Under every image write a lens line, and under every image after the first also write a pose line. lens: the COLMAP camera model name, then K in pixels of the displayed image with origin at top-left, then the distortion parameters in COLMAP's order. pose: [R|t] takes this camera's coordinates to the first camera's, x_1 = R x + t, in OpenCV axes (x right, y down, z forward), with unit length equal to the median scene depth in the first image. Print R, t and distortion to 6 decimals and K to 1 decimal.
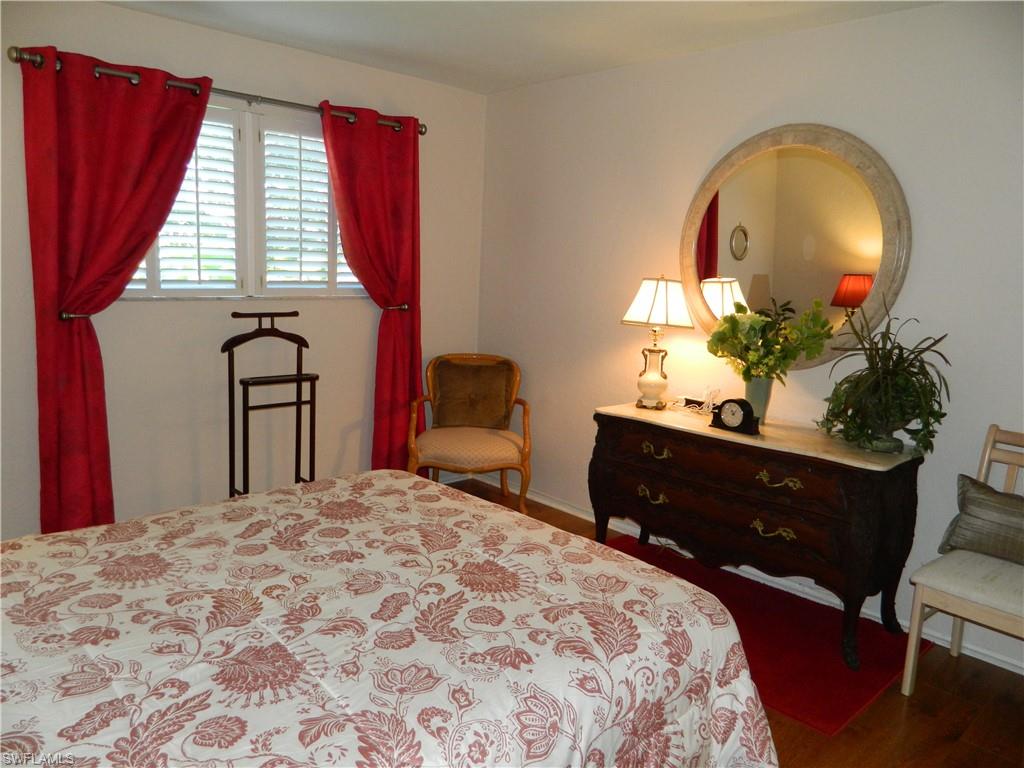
lens RADIAL K [[759.4, 0, 513.9], [0, 759.4, 384.8], [0, 0, 1]] dist [0.000756, 0.003116]
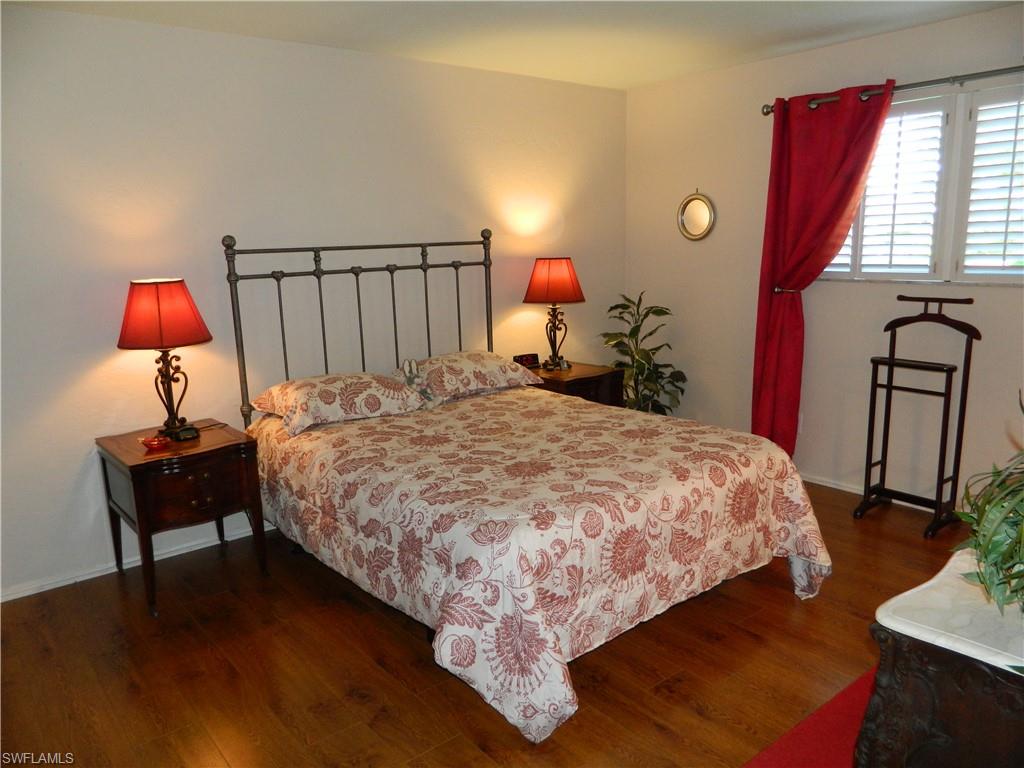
lens RADIAL K [[759.4, 0, 513.9], [0, 759.4, 383.9], [0, 0, 1]] dist [0.000756, 0.003116]
pose [[-0.076230, 0.156870, -0.984673, 0.751385], [-0.139227, 0.976197, 0.166298, -0.078323], [0.987322, 0.149770, -0.052575, 0.560194]]
